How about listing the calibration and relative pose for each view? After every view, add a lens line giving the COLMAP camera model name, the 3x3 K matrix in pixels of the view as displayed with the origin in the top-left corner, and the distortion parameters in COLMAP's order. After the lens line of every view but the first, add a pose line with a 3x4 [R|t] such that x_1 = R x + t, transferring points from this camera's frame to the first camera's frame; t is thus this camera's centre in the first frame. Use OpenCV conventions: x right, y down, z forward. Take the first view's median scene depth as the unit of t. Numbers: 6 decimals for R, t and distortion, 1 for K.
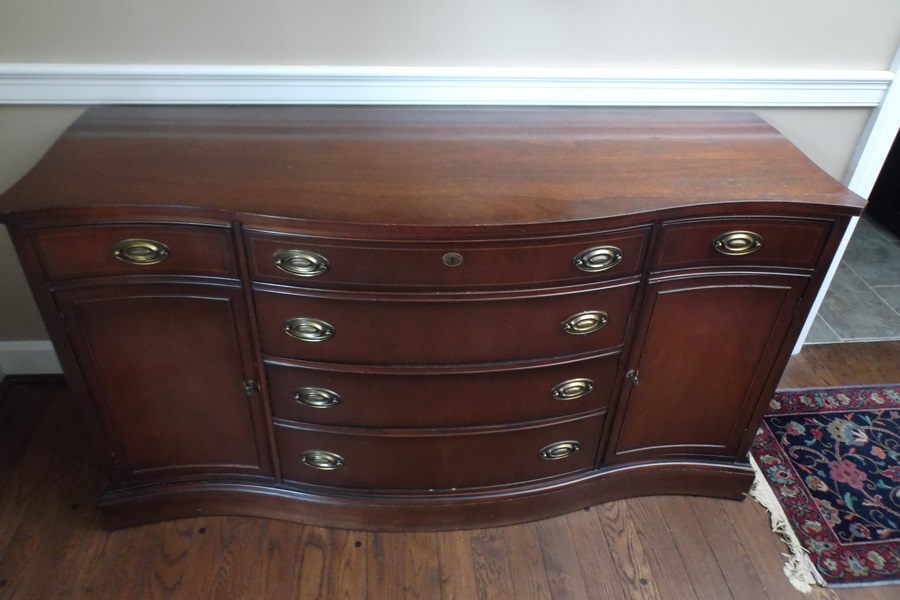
lens RADIAL K [[683.7, 0, 433.6], [0, 683.7, 263.5], [0, 0, 1]] dist [0.021401, -0.012154]
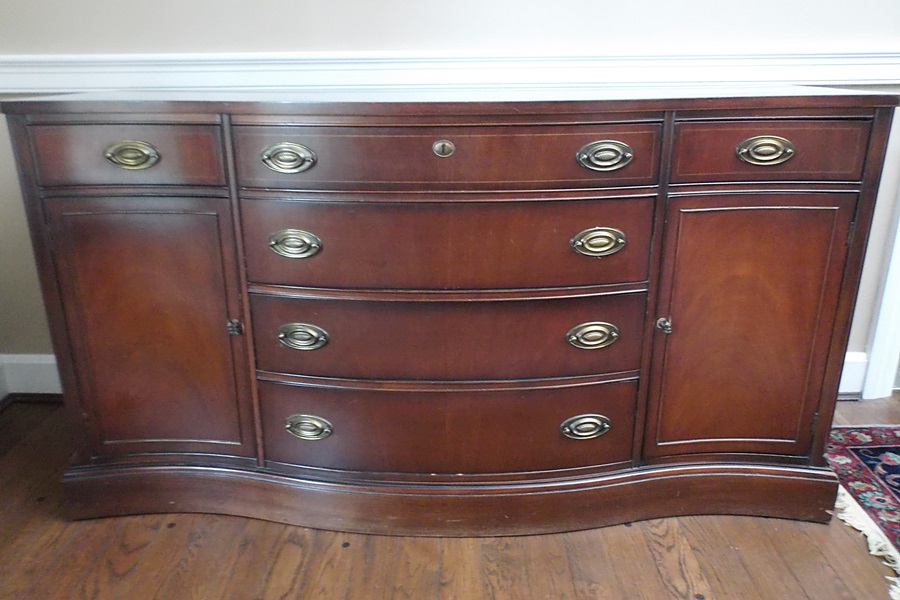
lens RADIAL K [[683.7, 0, 430.7], [0, 683.7, 237.4], [0, 0, 1]] dist [0.021401, -0.012154]
pose [[0.994577, -0.002913, -0.103963, 0.084142], [-0.027187, 0.957570, -0.286916, 0.300328], [0.100388, 0.288187, 0.952298, 0.110898]]
